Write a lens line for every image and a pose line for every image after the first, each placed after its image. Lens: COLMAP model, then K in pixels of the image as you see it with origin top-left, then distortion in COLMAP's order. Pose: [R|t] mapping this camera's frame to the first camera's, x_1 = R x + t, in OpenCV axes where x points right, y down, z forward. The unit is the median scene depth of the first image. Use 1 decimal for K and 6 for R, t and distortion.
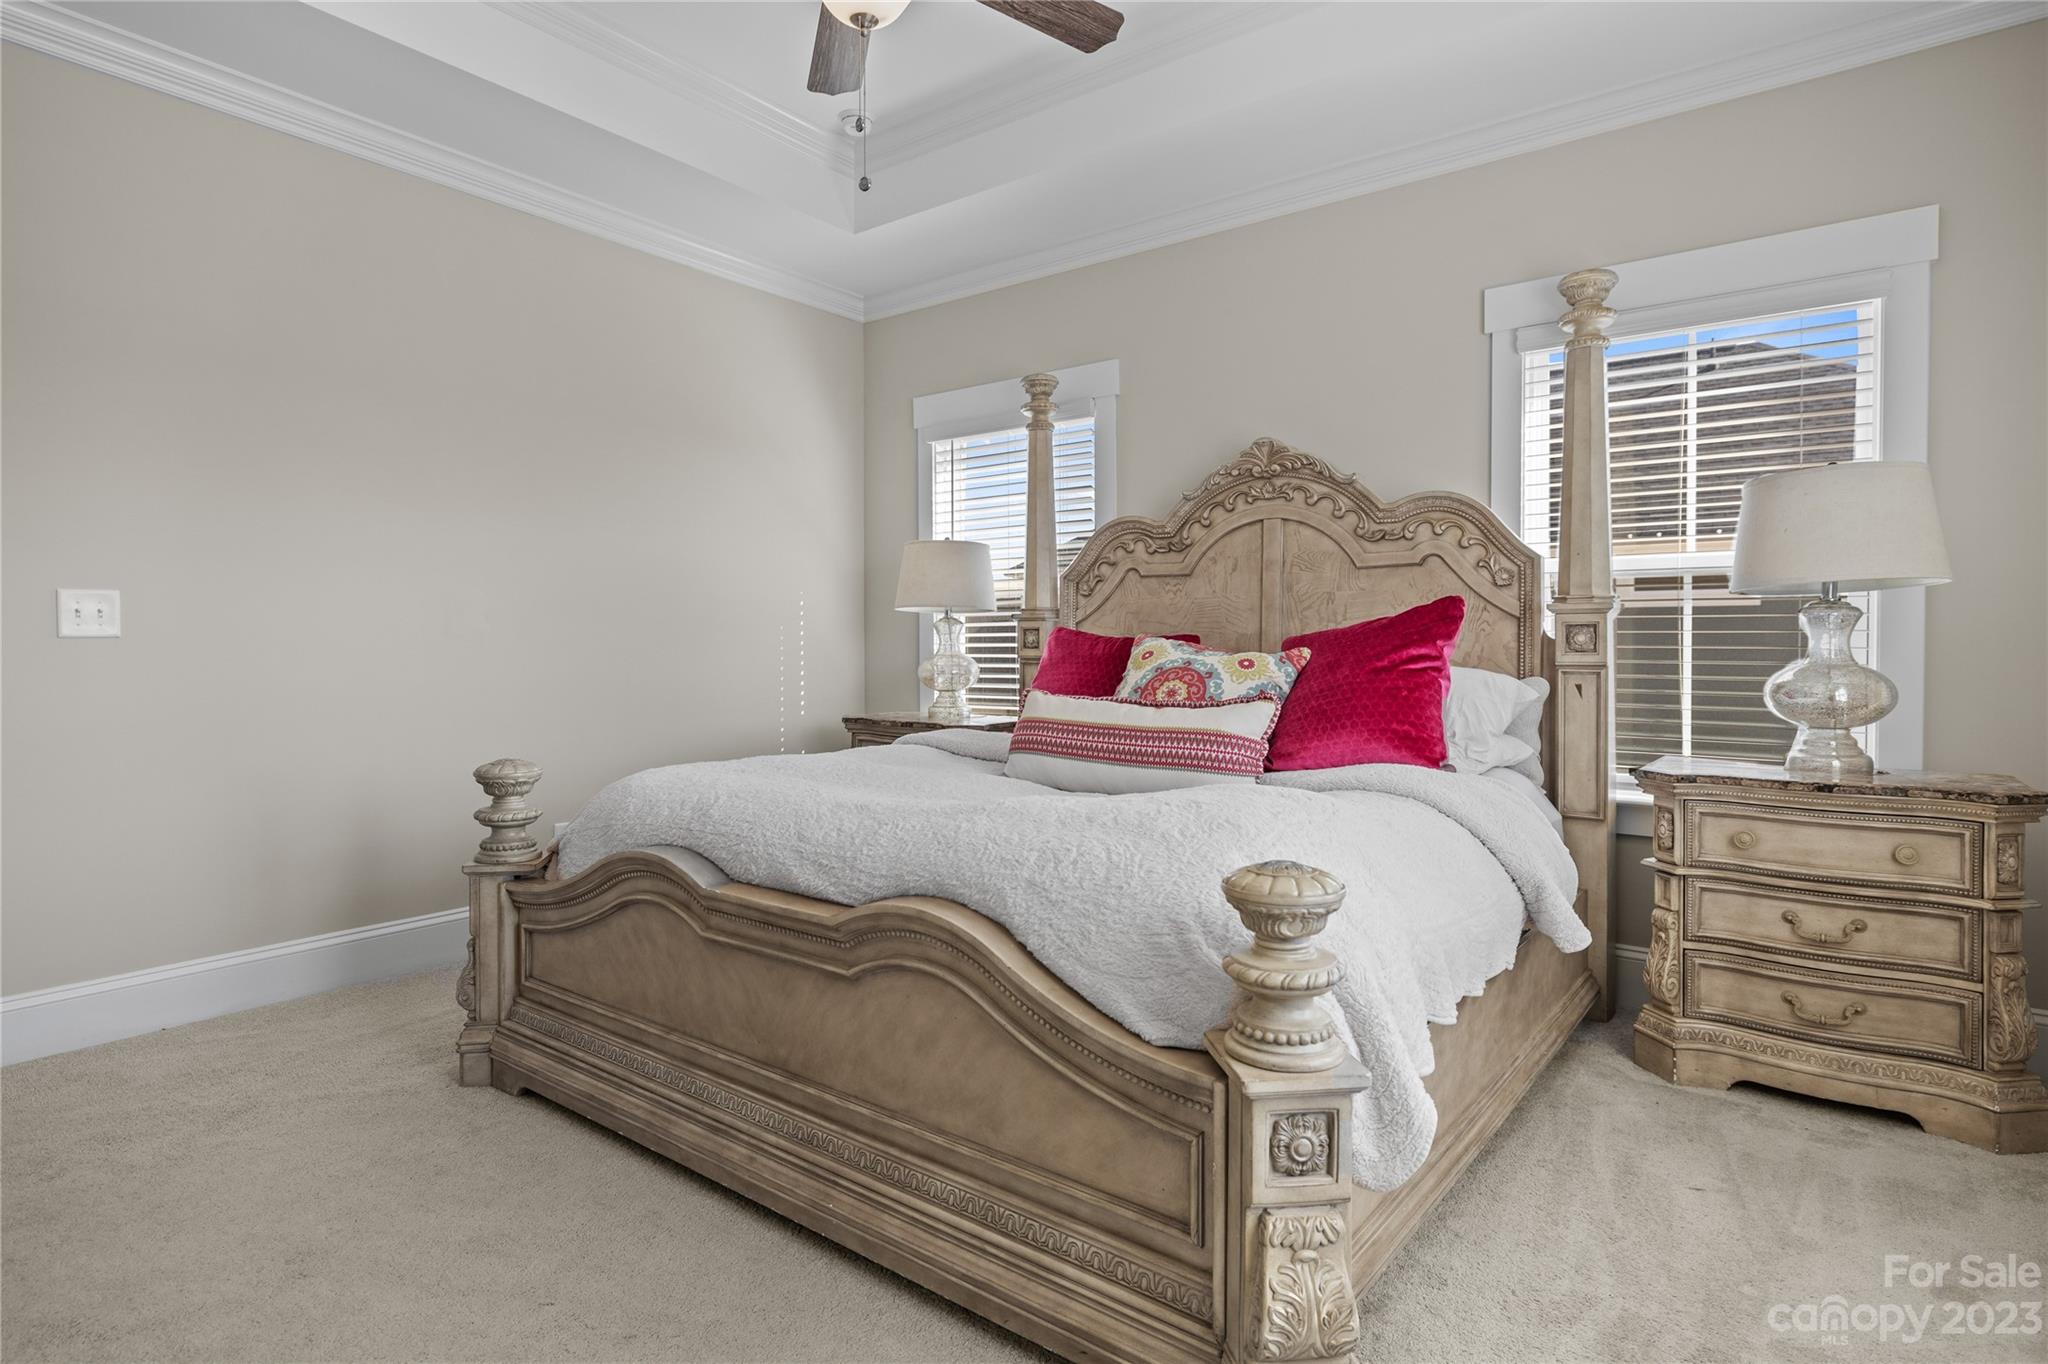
lens RADIAL K [[1088.0, 0, 1019.2], [0, 1088.0, 641.9], [0, 0, 1]] dist [-0.000134, -0.000161]
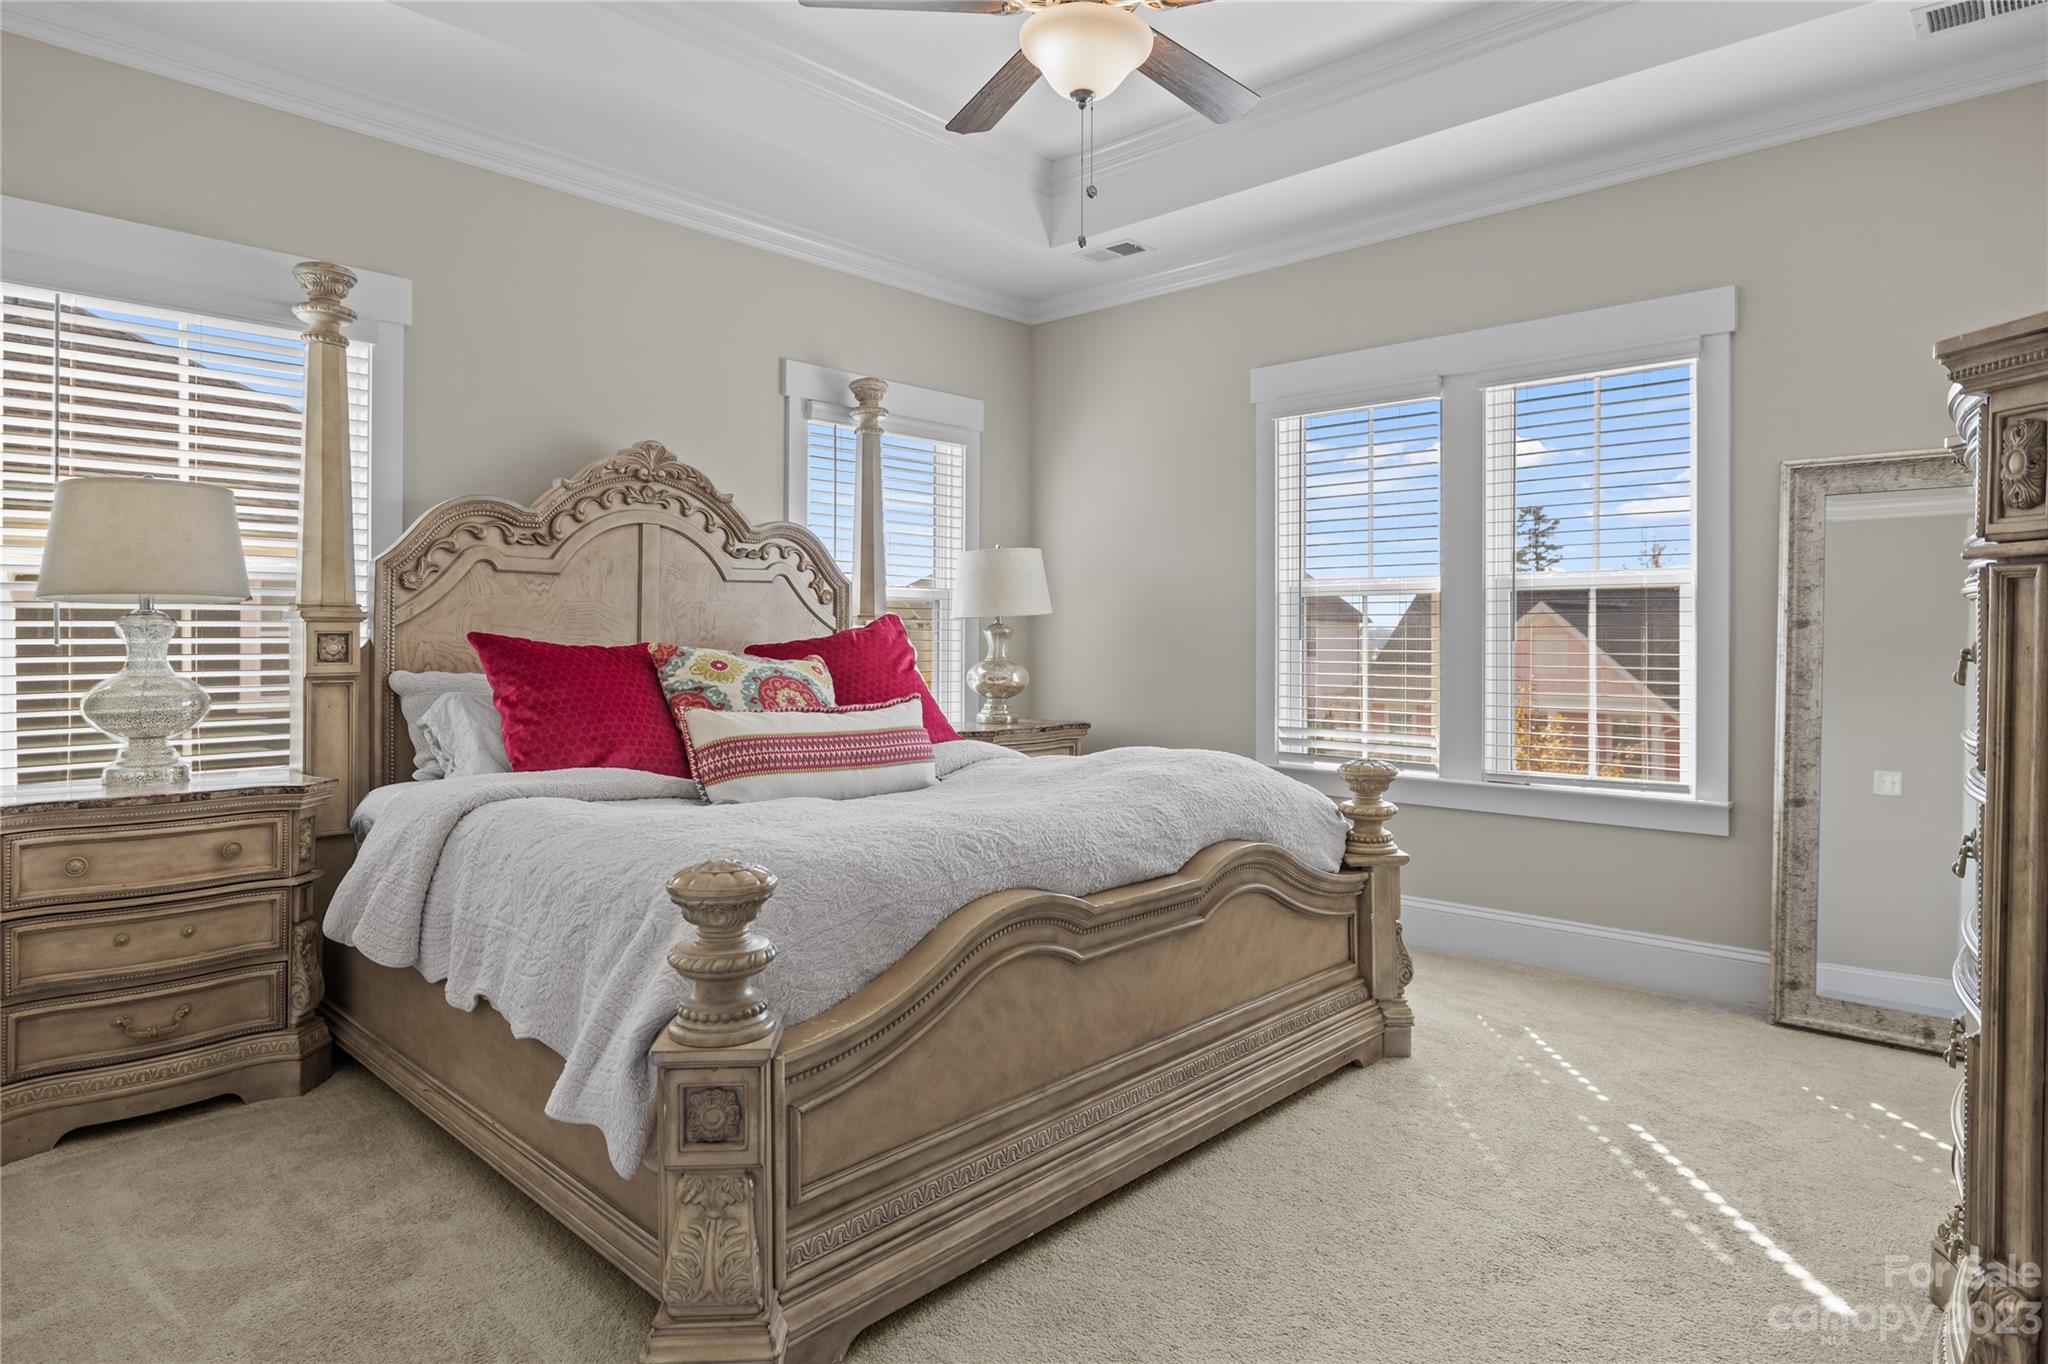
lens RADIAL K [[1142.2, 0, 1024.0], [0, 1142.2, 682.0], [0, 0, 1]] dist [-0.003622, -0.000746]
pose [[0.095897, -0.037036, 0.994702, -0.774891], [0.000315, 0.999309, 0.037178, -0.009145], [-0.995391, -0.003252, 0.095843, 0.573811]]
